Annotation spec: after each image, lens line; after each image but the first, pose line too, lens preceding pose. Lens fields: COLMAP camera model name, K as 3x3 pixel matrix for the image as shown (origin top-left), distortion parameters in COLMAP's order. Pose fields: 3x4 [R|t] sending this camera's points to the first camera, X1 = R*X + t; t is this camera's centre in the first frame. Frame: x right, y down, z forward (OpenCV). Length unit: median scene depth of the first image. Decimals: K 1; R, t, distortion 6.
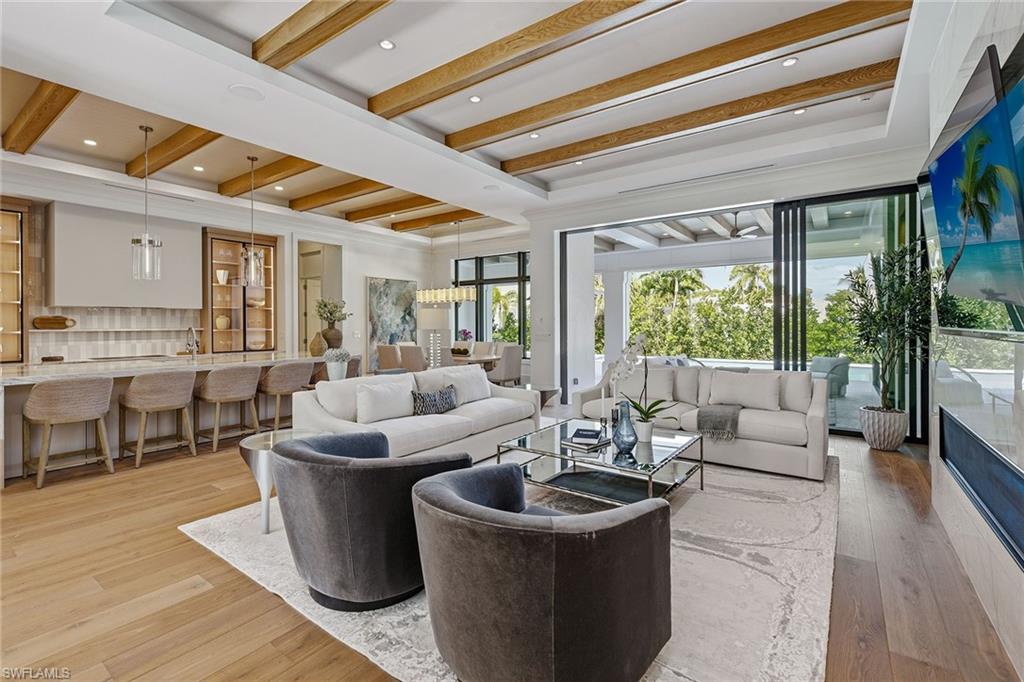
lens RADIAL K [[454.7, 0, 517.4], [0, 454.7, 326.6], [0, 0, 1]] dist [-0.002608, -0.001359]
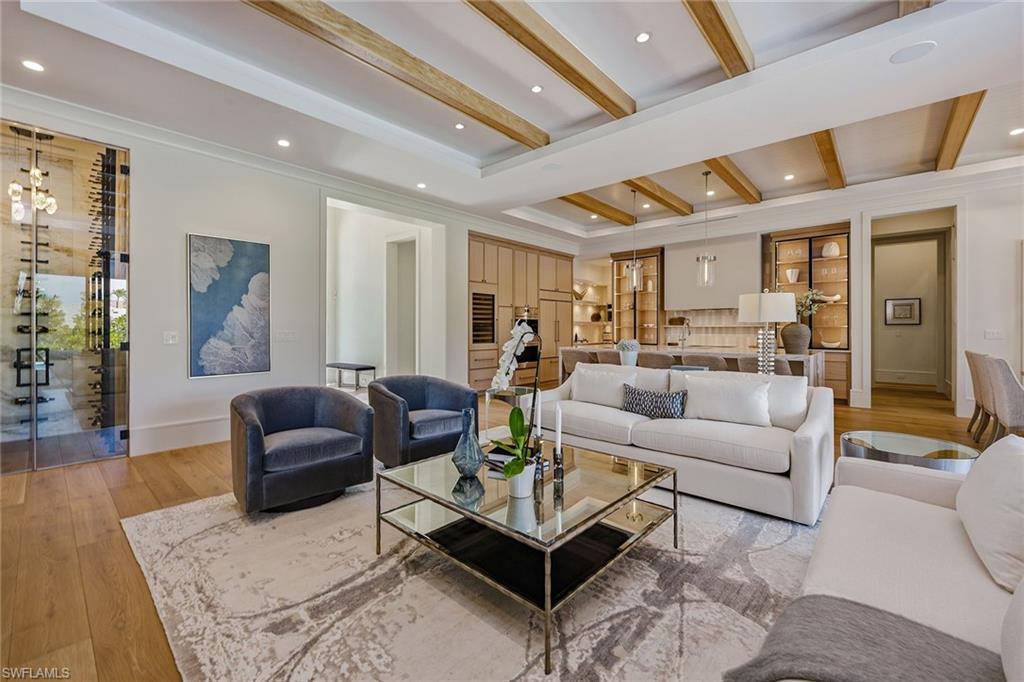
lens RADIAL K [[423.0, 0, 515.5], [0, 423.0, 331.6], [0, 0, 1]] dist [0.001020, 0.000023]
pose [[-0.109392, 0.011736, -0.993929, 0.439924], [-0.003521, 0.999919, 0.012194, 0.010645], [0.993992, 0.004834, -0.109342, 0.544800]]
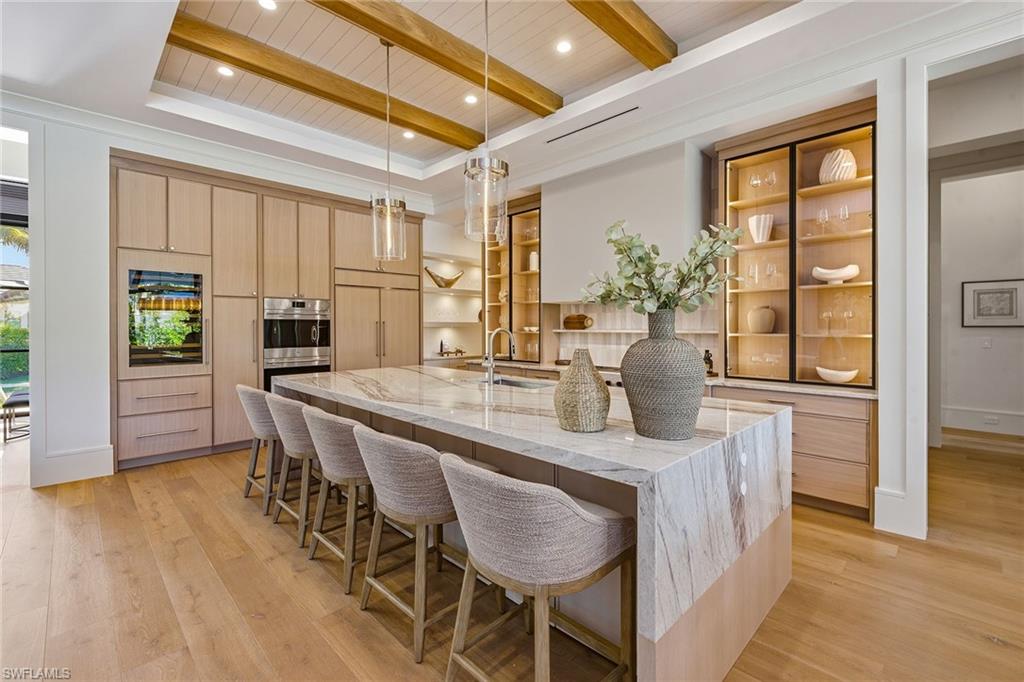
lens RADIAL K [[454.7, 0, 515.3], [0, 454.7, 326.2], [0, 0, 1]] dist [-0.002608, -0.001359]
pose [[-0.168200, 0.002872, -0.985749, -0.120458], [-0.002367, 0.999992, 0.003317, -0.003019], [0.985750, 0.002891, -0.168192, 0.933824]]
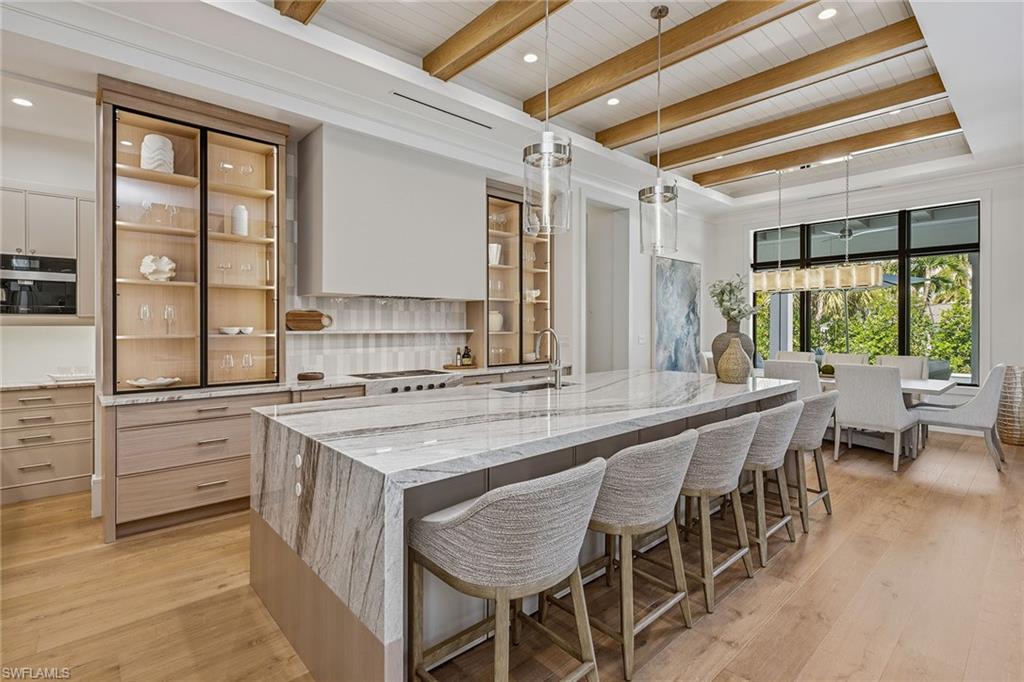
lens RADIAL K [[480.6, 0, 517.3], [0, 480.6, 330.5], [0, 0, 1]] dist [-0.015979, -0.000332]
pose [[0.977887, 0.006005, -0.209047, -0.531293], [-0.005314, 0.999978, 0.003865, 0.001738], [0.209066, -0.002668, 0.977898, 0.352998]]
